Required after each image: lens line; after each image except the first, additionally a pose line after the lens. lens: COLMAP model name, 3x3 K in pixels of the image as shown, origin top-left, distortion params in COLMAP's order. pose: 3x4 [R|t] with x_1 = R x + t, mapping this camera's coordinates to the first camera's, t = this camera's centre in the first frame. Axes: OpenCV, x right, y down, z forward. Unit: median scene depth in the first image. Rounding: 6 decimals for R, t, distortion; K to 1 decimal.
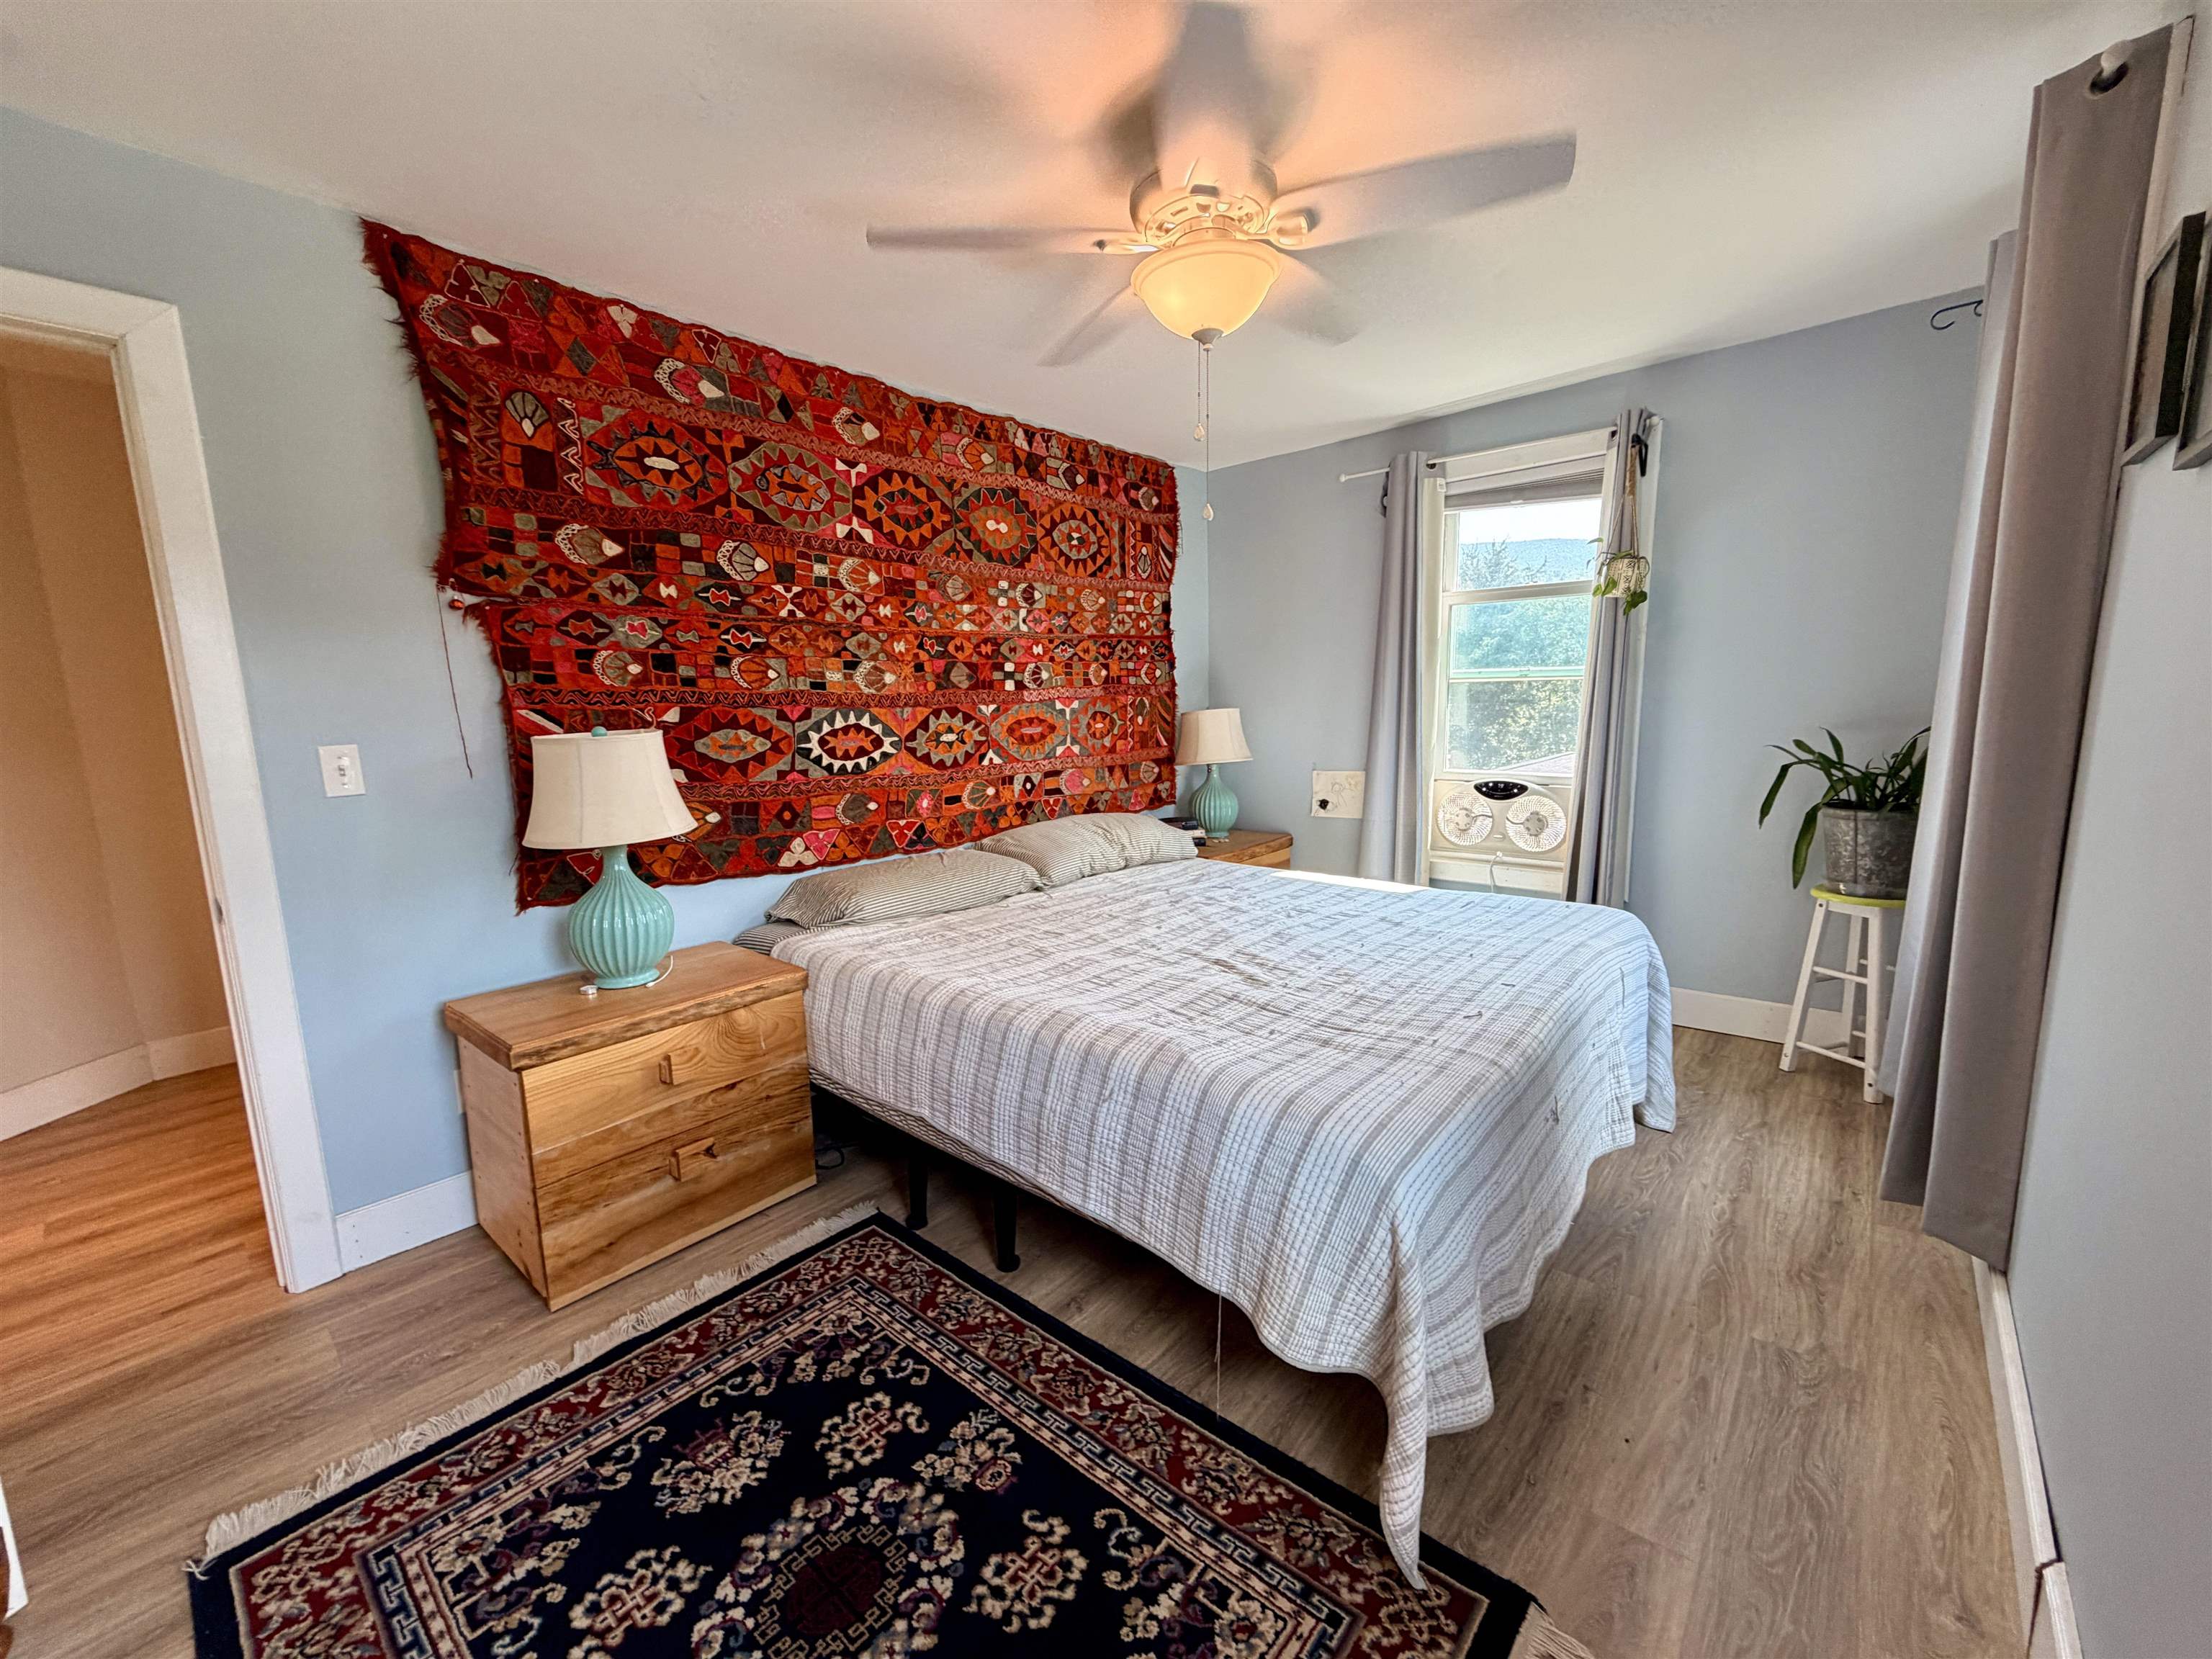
lens RADIAL K [[888.6, 0, 1103.6], [0, 888.6, 823.2], [0, 0, 1]] dist [-0.000531, -0.000486]
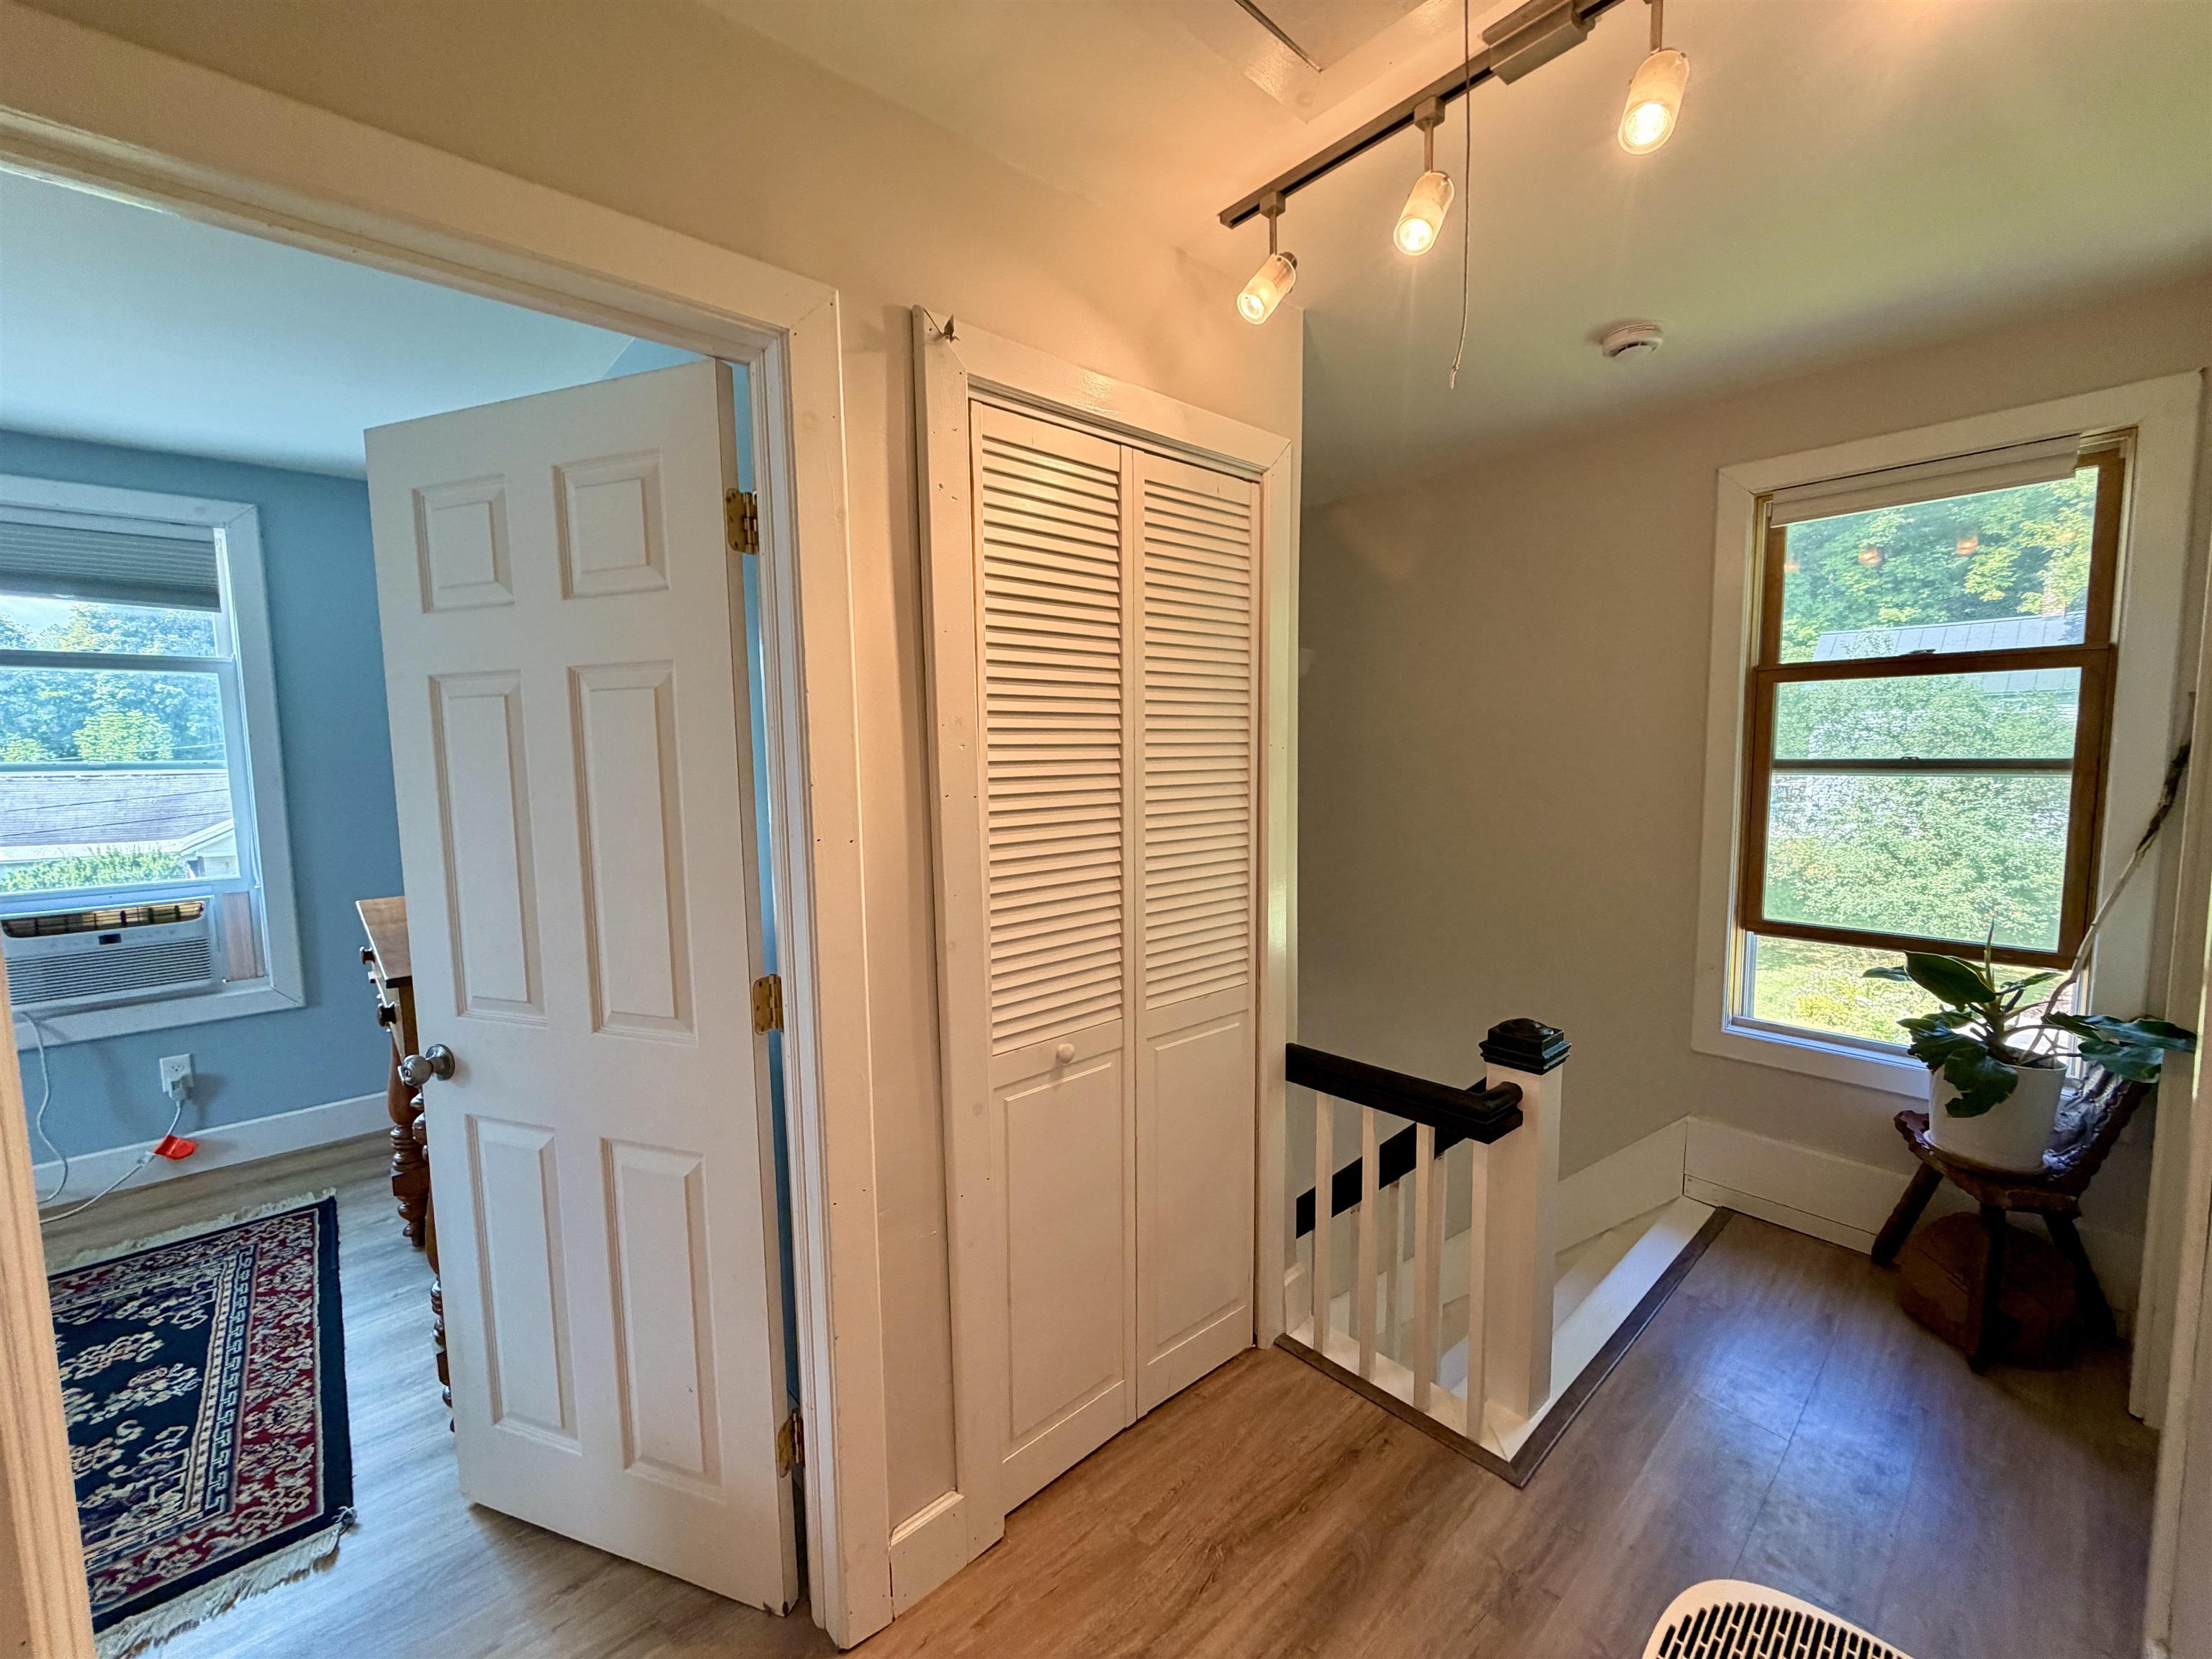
lens RADIAL K [[888.6, 0, 1105.0], [0, 888.6, 830.1], [0, 0, 1]] dist [-0.000531, -0.000486]
pose [[-0.991696, 0.022678, 0.126591, -2.240009], [0.051575, 0.971840, 0.229929, -0.325461], [-0.117811, 0.234548, -0.964939, 1.834883]]
